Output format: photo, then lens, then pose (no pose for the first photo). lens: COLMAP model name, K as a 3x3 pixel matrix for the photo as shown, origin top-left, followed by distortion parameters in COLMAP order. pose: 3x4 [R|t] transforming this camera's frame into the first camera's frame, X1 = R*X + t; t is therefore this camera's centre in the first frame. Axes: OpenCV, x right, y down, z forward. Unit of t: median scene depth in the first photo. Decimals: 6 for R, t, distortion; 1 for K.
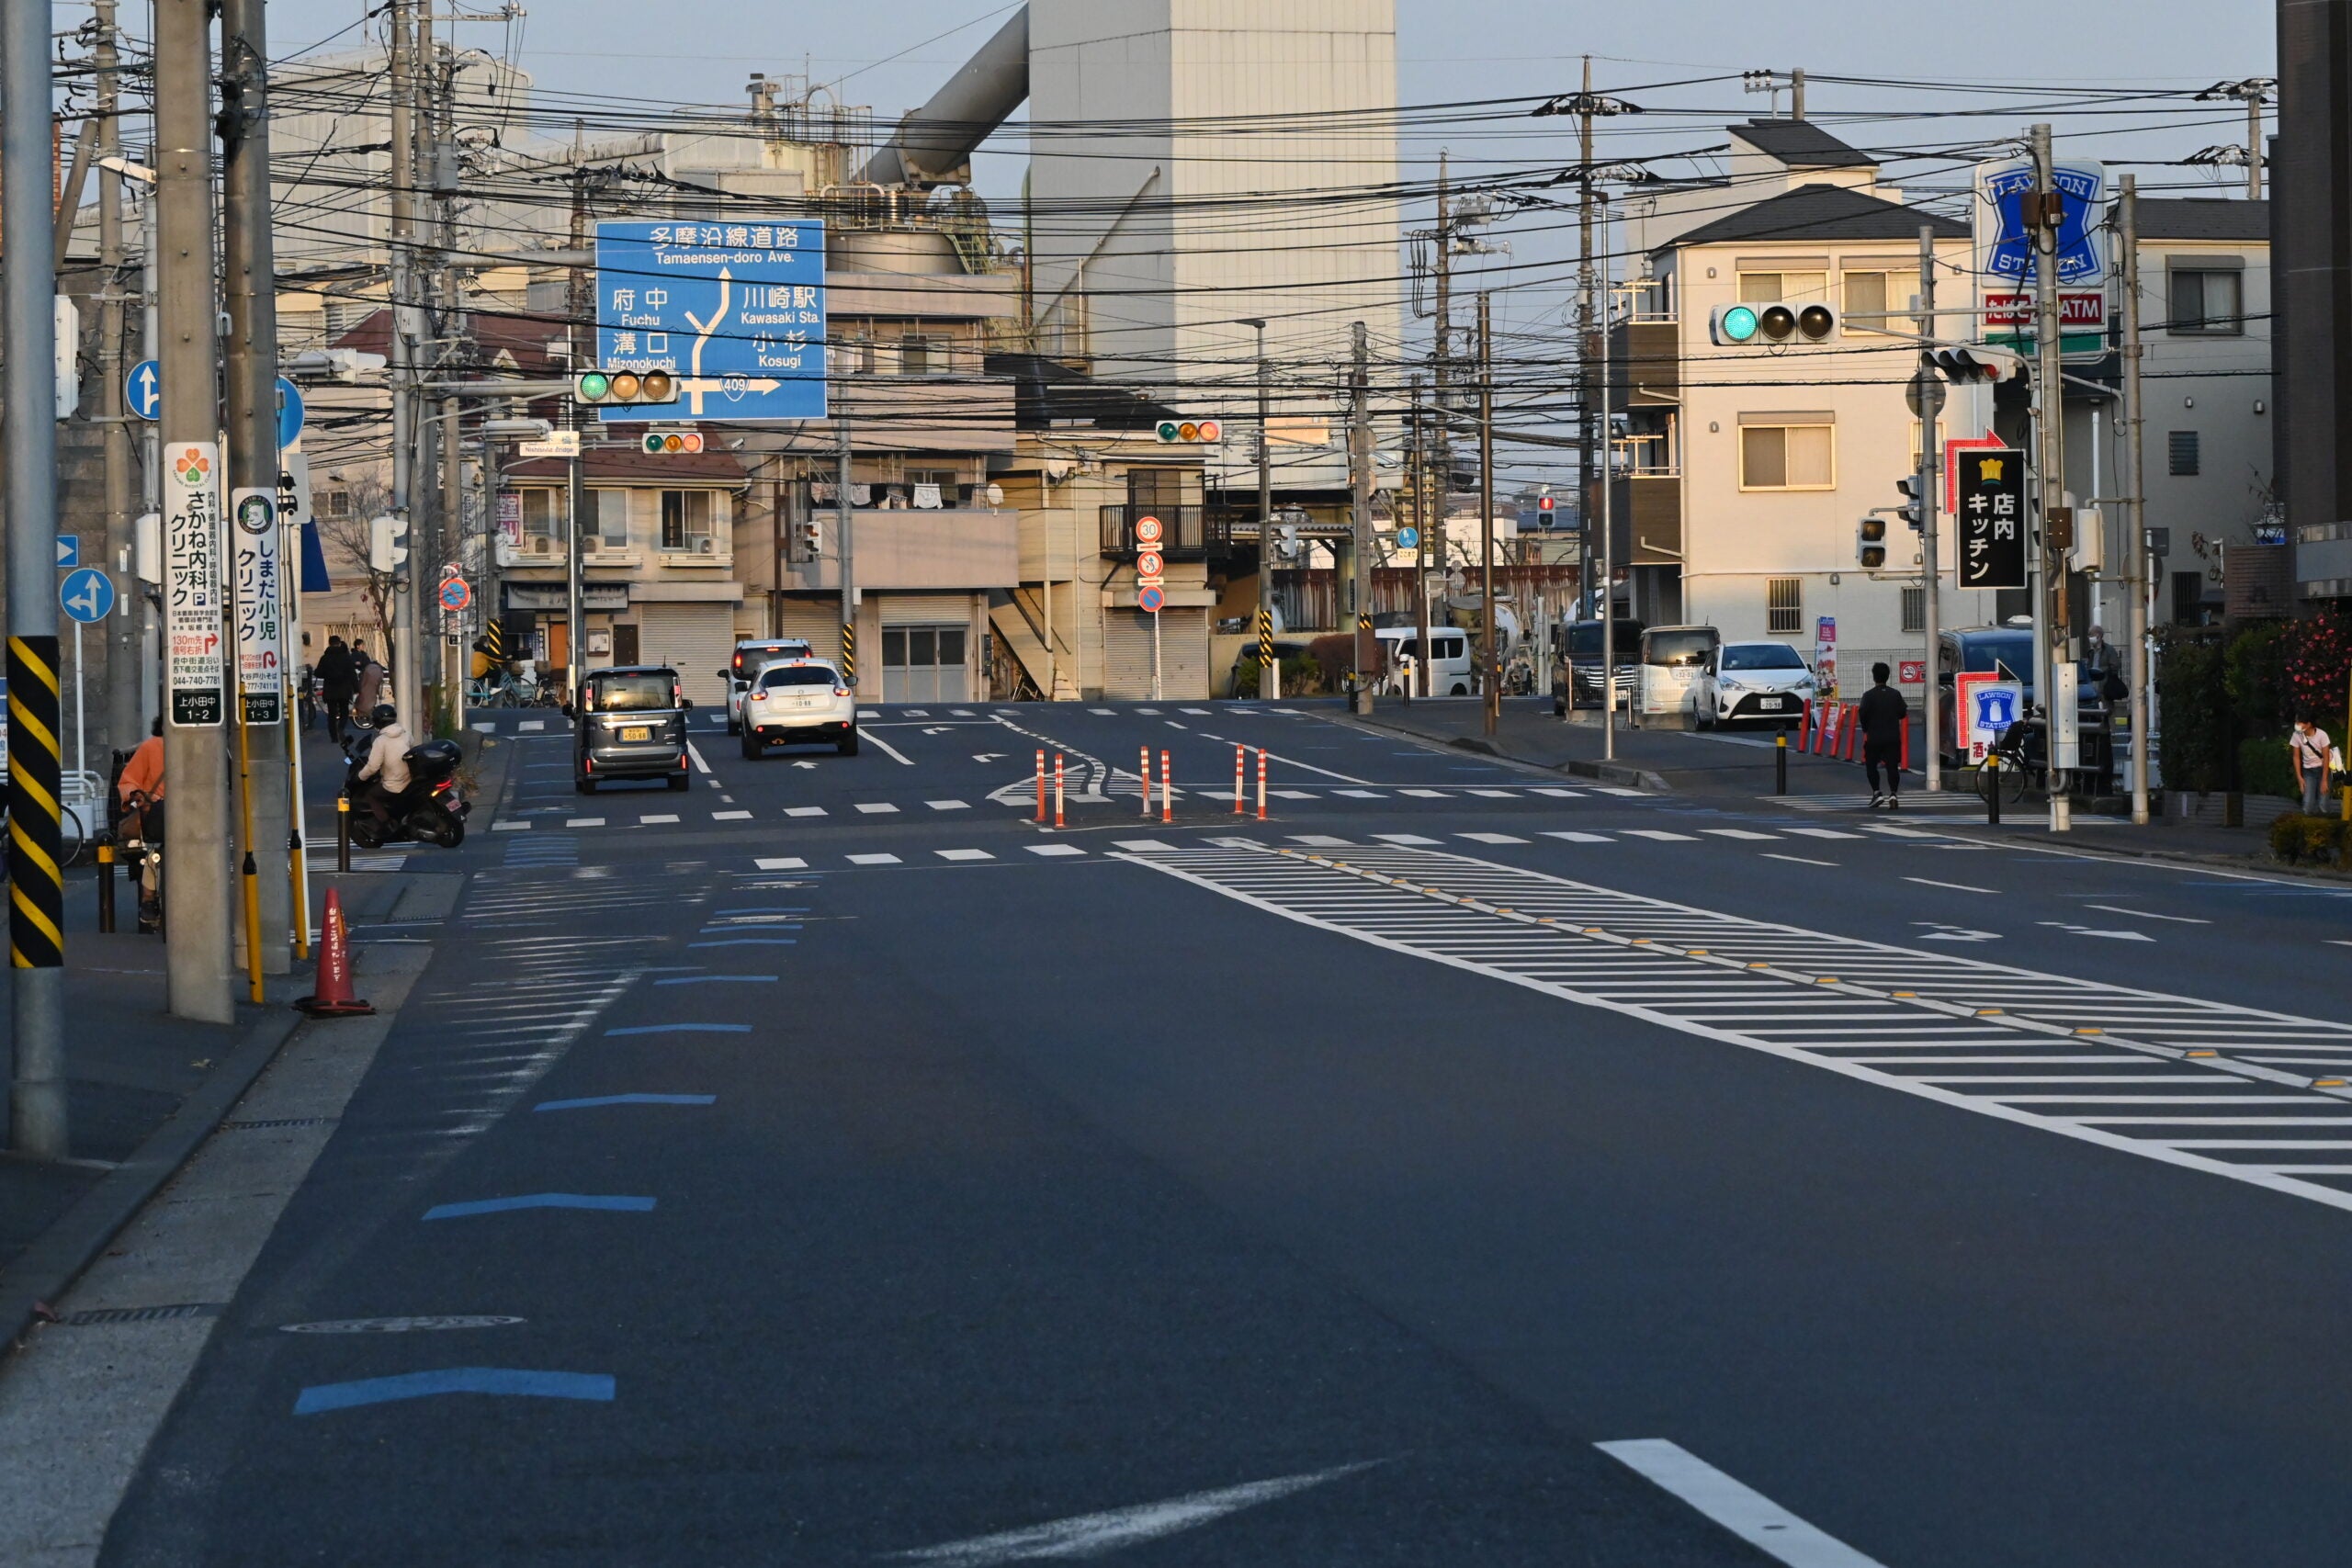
lens RADIAL K [[8983.3, 0, 1176.0], [0, 8983.3, 784.0], [0, 0, 1]] dist [0.075473, -3.360506]
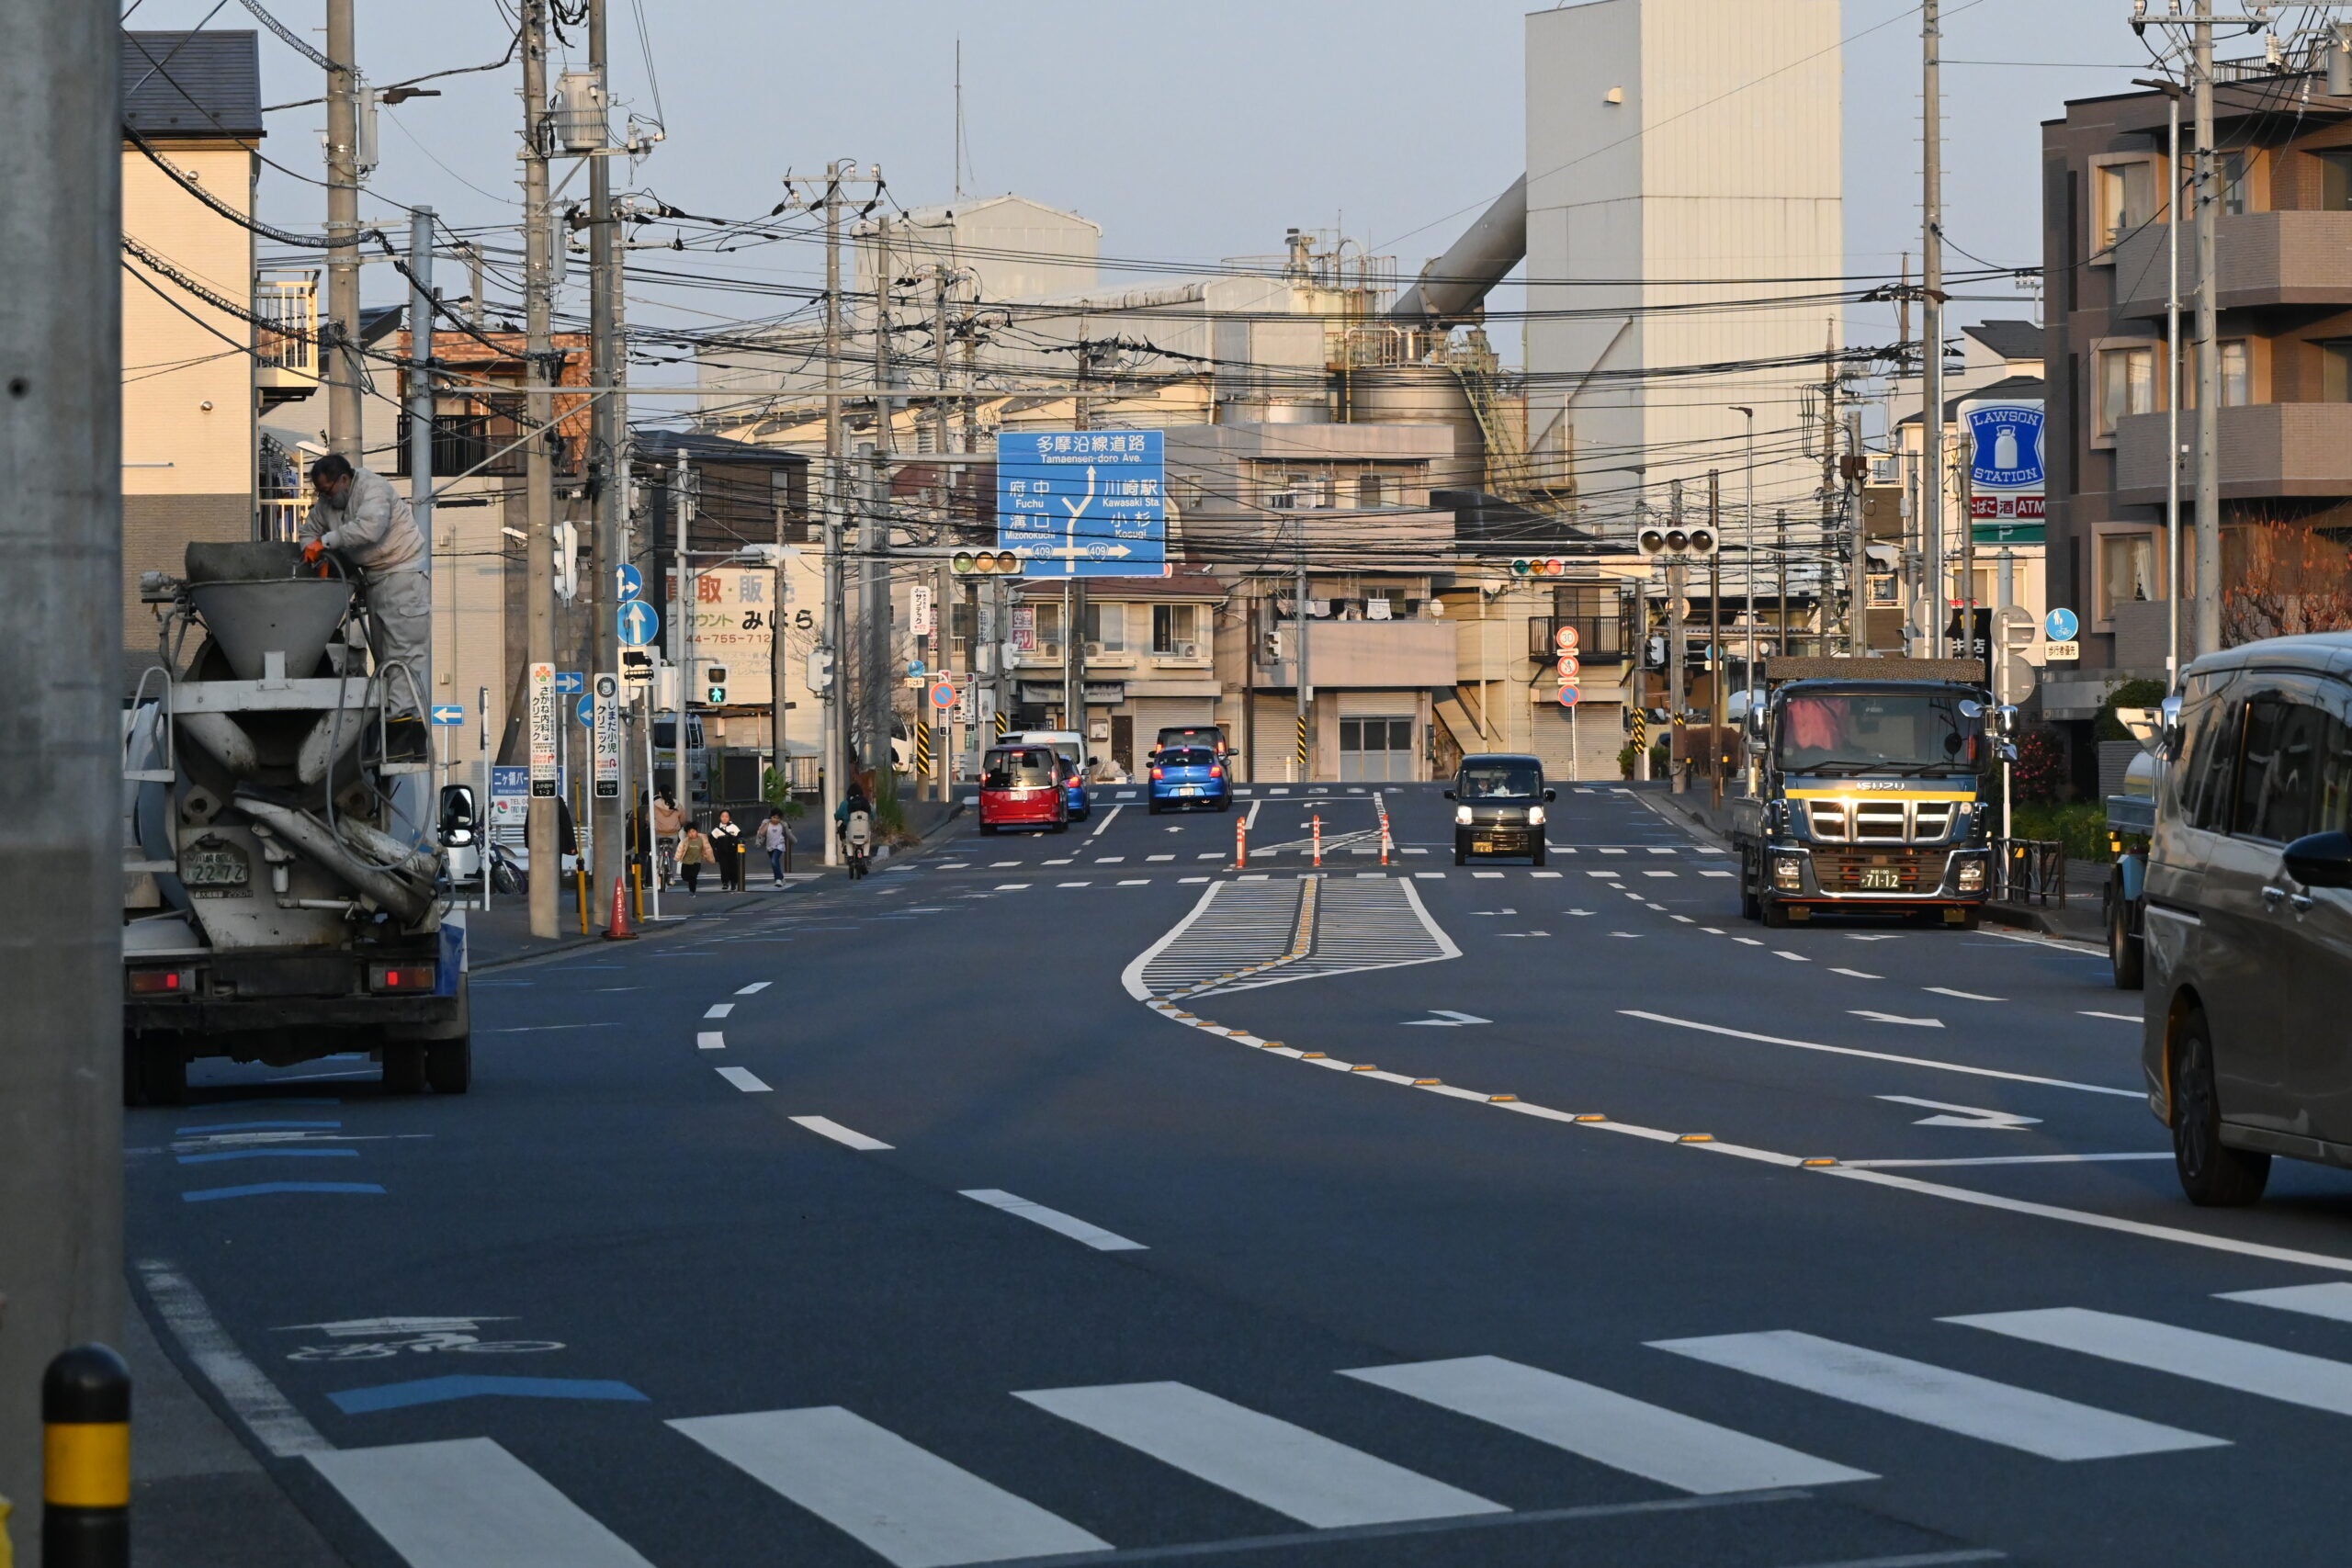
lens RADIAL K [[8983.3, 0, 1176.0], [0, 8983.3, 784.0], [0, 0, 1]] dist [0.075473, -3.360506]
pose [[0.997128, 0.005639, -0.075524, 0.036302], [-0.006270, 0.999947, -0.008121, 0.001208], [0.075474, 0.008571, 0.997111, -0.200101]]
